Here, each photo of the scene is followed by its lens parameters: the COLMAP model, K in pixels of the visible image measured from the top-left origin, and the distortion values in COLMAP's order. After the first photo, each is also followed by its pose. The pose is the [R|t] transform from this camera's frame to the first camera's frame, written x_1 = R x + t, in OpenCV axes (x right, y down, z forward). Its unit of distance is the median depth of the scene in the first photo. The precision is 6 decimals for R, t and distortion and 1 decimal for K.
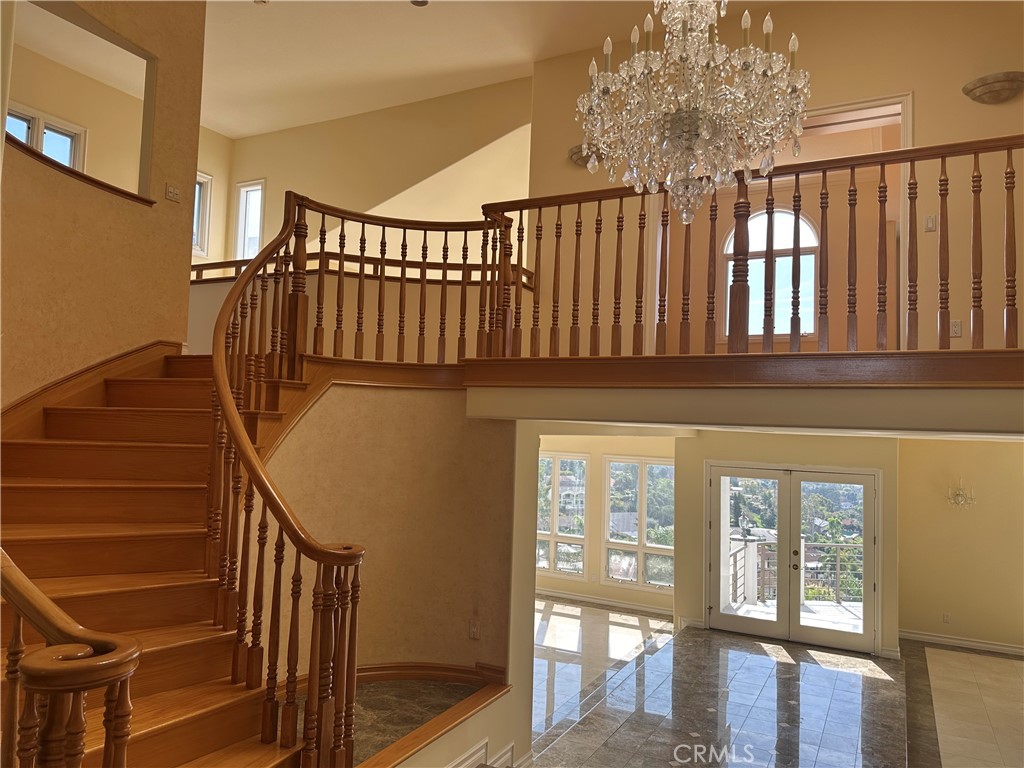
lens RADIAL K [[703.9, 0, 512.7], [0, 703.9, 379.5], [0, 0, 1]] dist [0.037601, -0.058081]
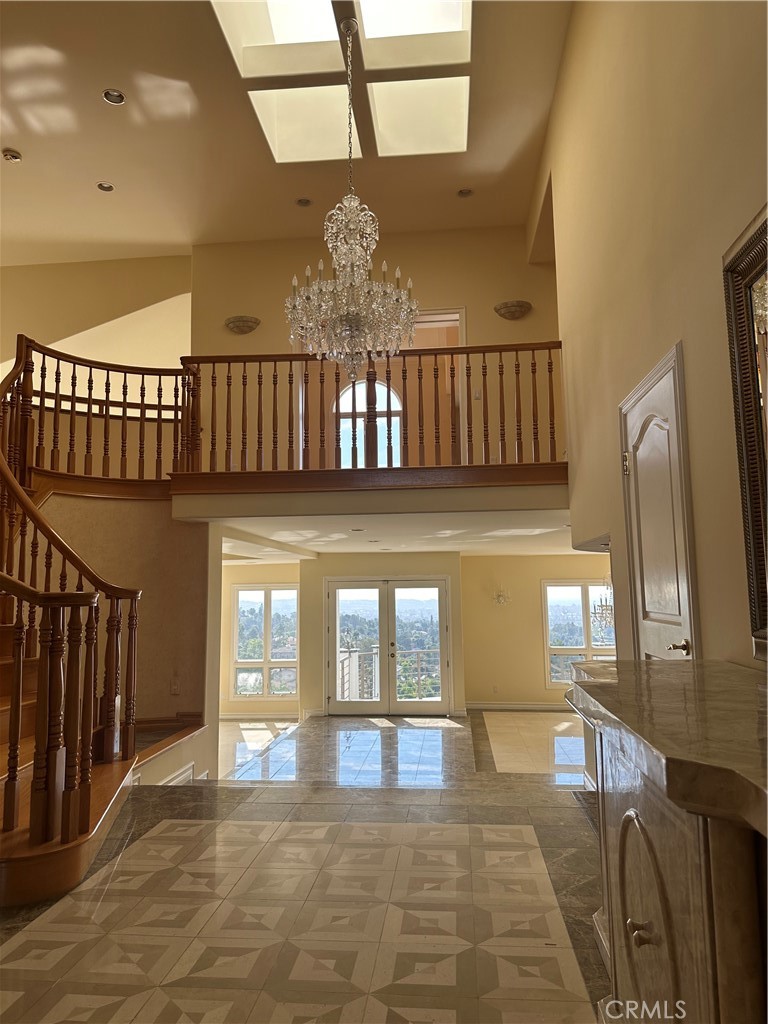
lens RADIAL K [[703.9, 0, 389.8], [0, 703.9, 506.6], [0, 0, 1]] dist [0.037601, -0.058081]
pose [[0.917900, 0.000473, 0.396811, -0.178769], [0.020311, 0.998632, -0.048174, 0.086264], [-0.396291, 0.052278, 0.916635, -0.293396]]
